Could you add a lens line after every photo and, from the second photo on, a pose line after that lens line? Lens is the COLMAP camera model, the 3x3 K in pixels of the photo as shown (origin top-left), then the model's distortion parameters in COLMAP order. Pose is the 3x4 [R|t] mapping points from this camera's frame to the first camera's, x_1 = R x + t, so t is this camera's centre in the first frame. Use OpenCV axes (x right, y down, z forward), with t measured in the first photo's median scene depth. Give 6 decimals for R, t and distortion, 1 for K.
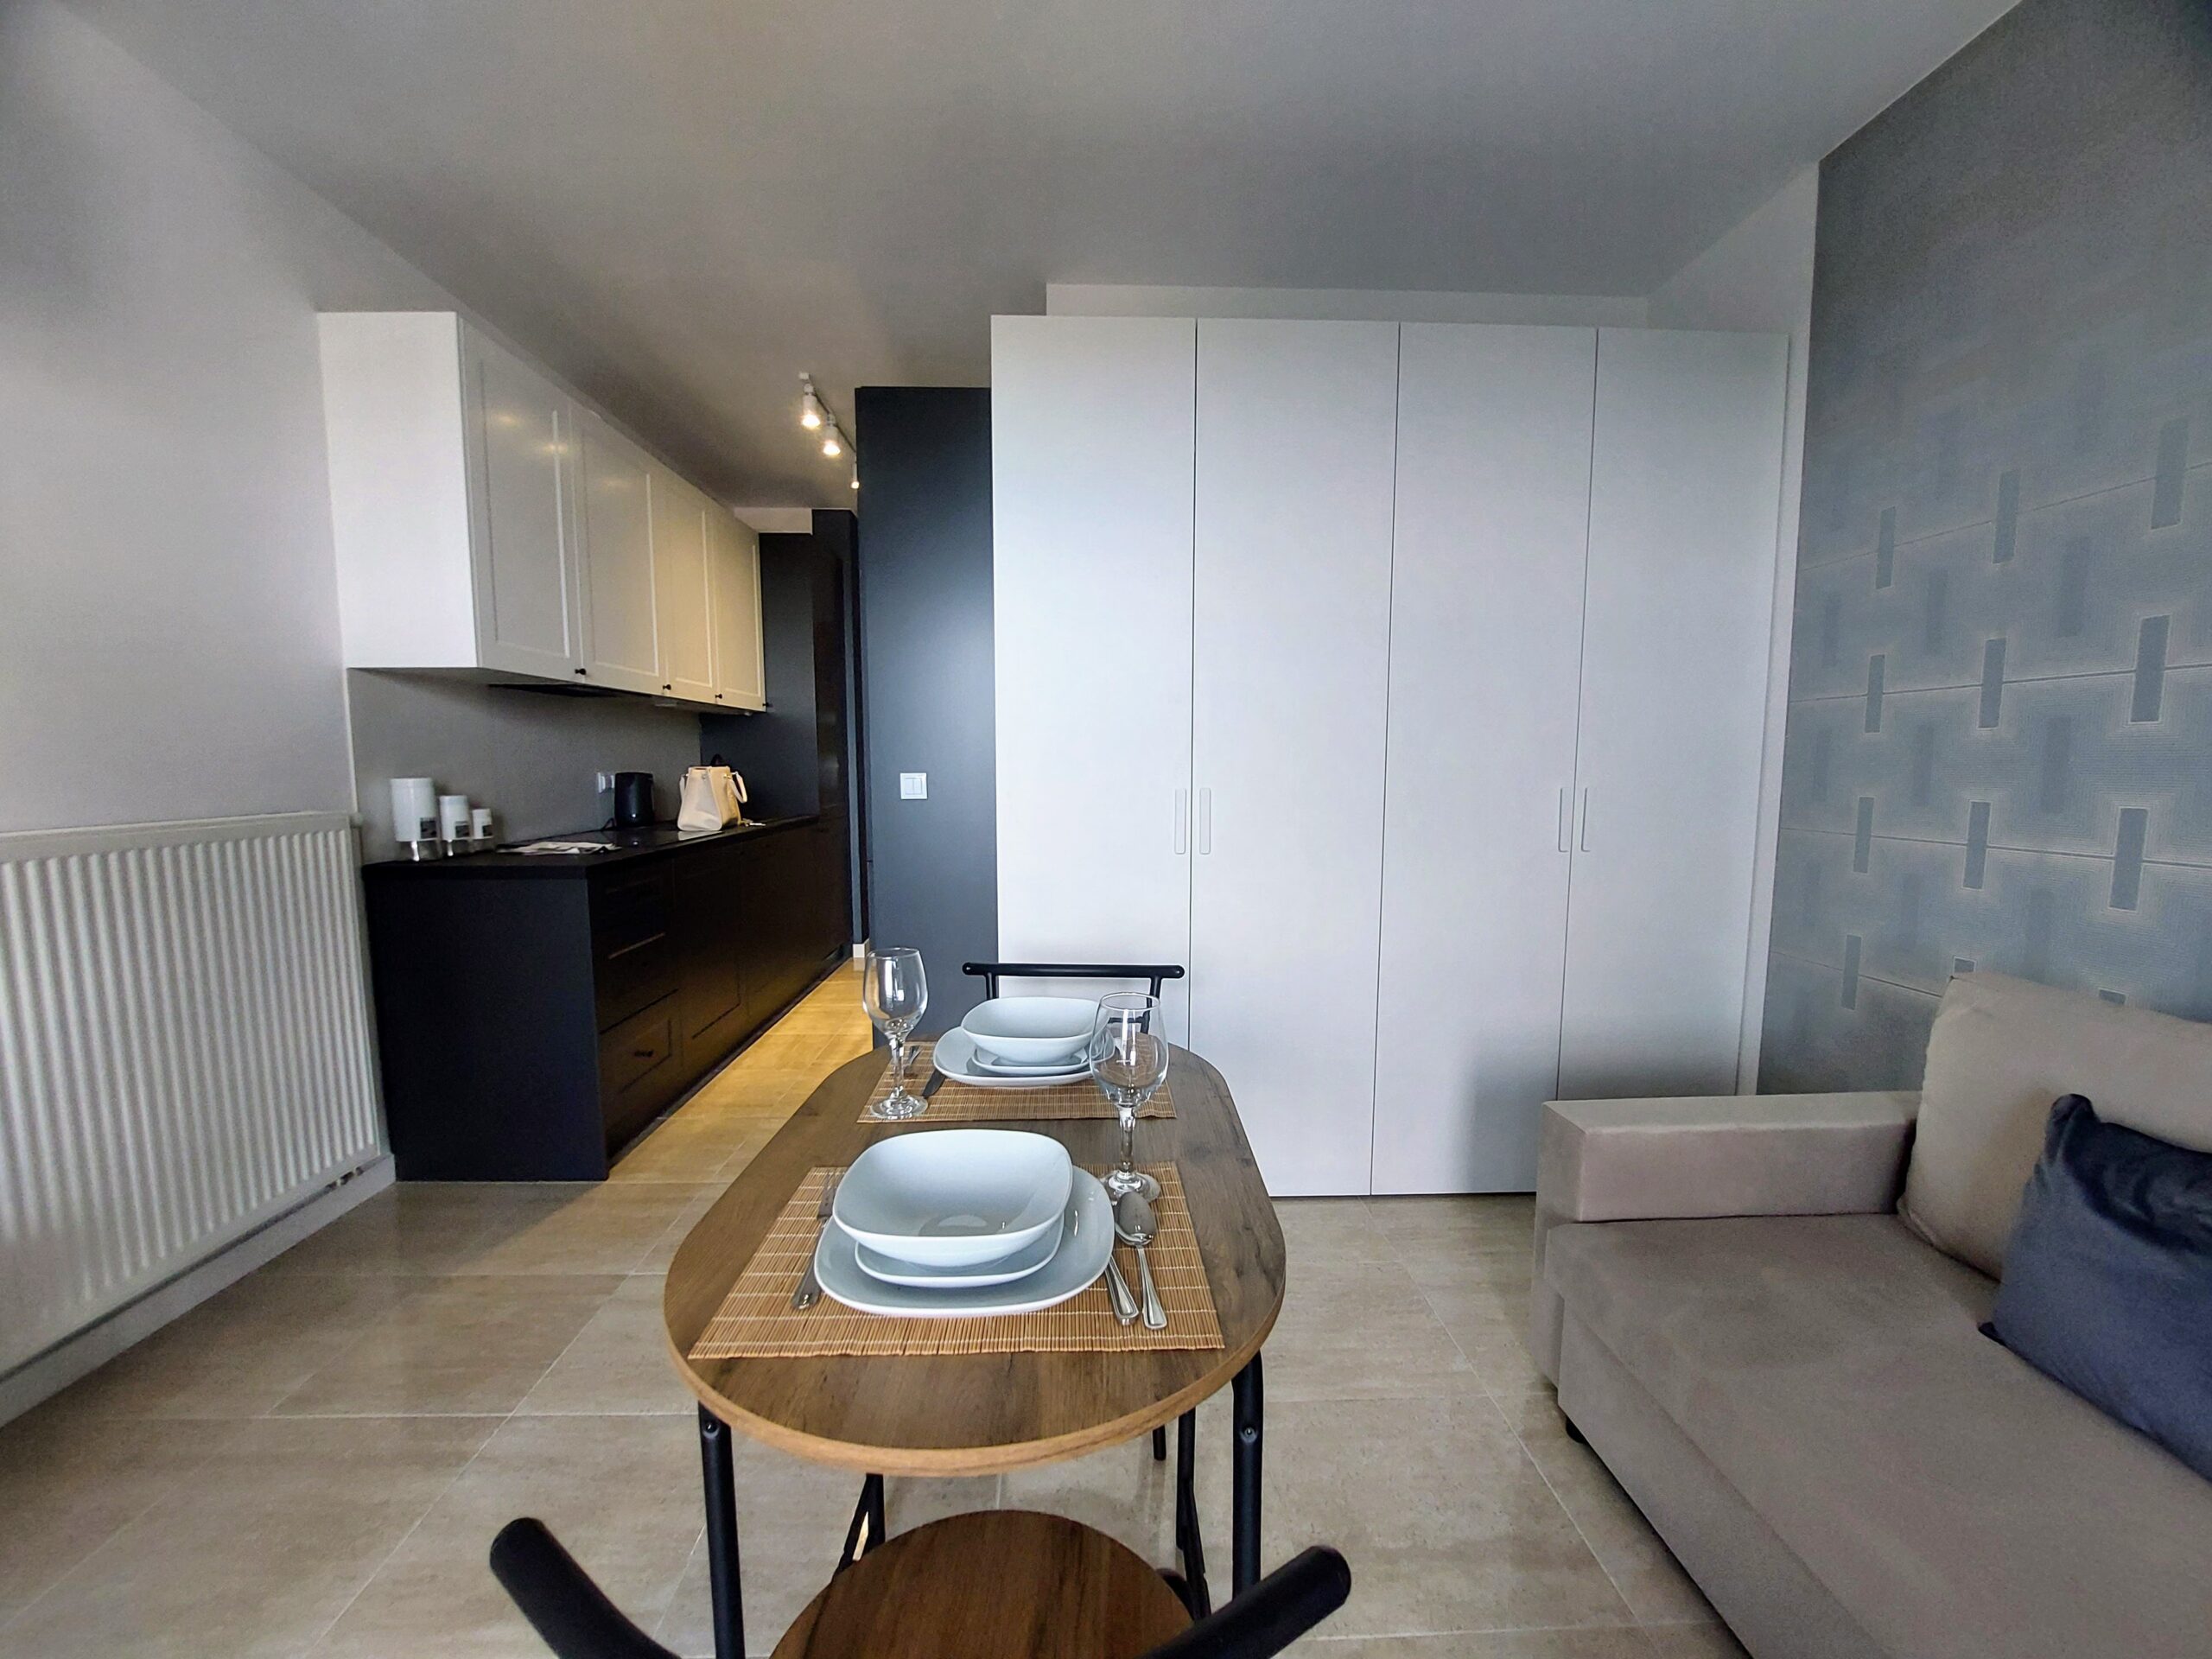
lens RADIAL K [[887.1, 0, 1107.4], [0, 887.1, 844.5], [0, 0, 1]] dist [-0.010342, 0.000260]
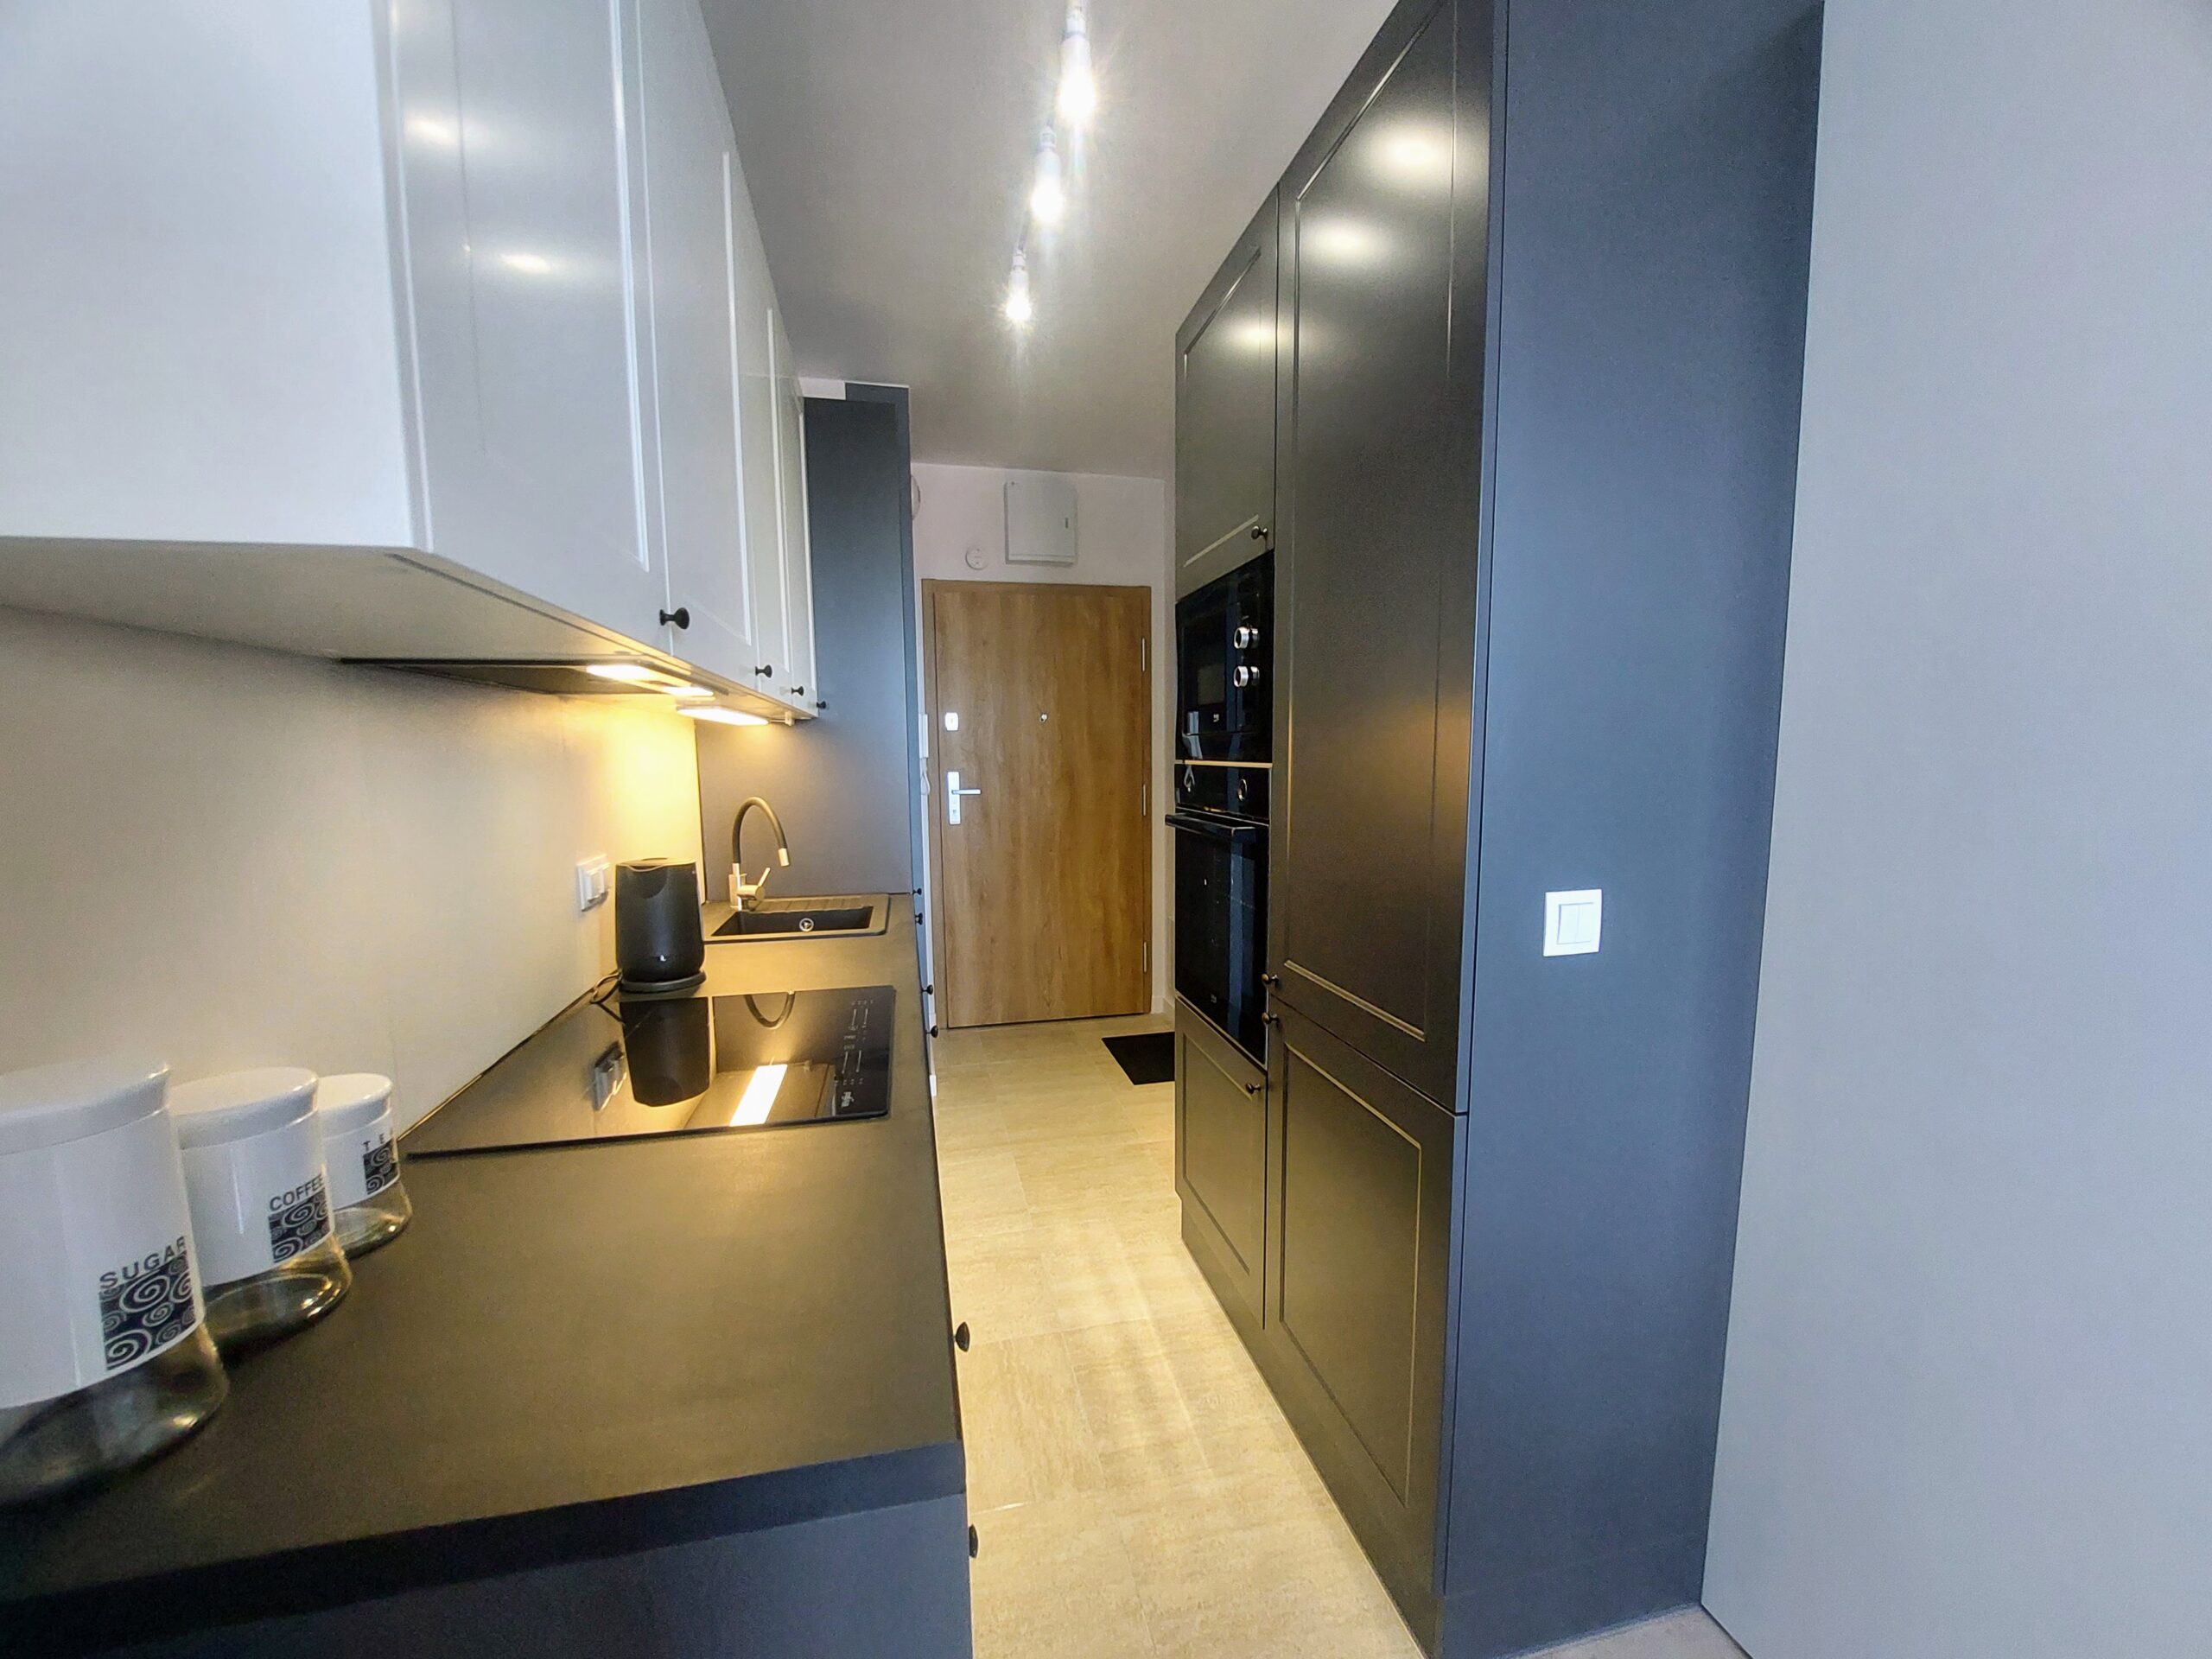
lens RADIAL K [[887.1, 0, 1104.1], [0, 887.1, 847.3], [0, 0, 1]] dist [-0.010342, 0.000260]
pose [[0.983799, -0.032214, 0.176355, -0.493121], [0.029685, 0.999415, 0.016958, -0.112644], [-0.176798, -0.011448, 0.984181, 0.647474]]
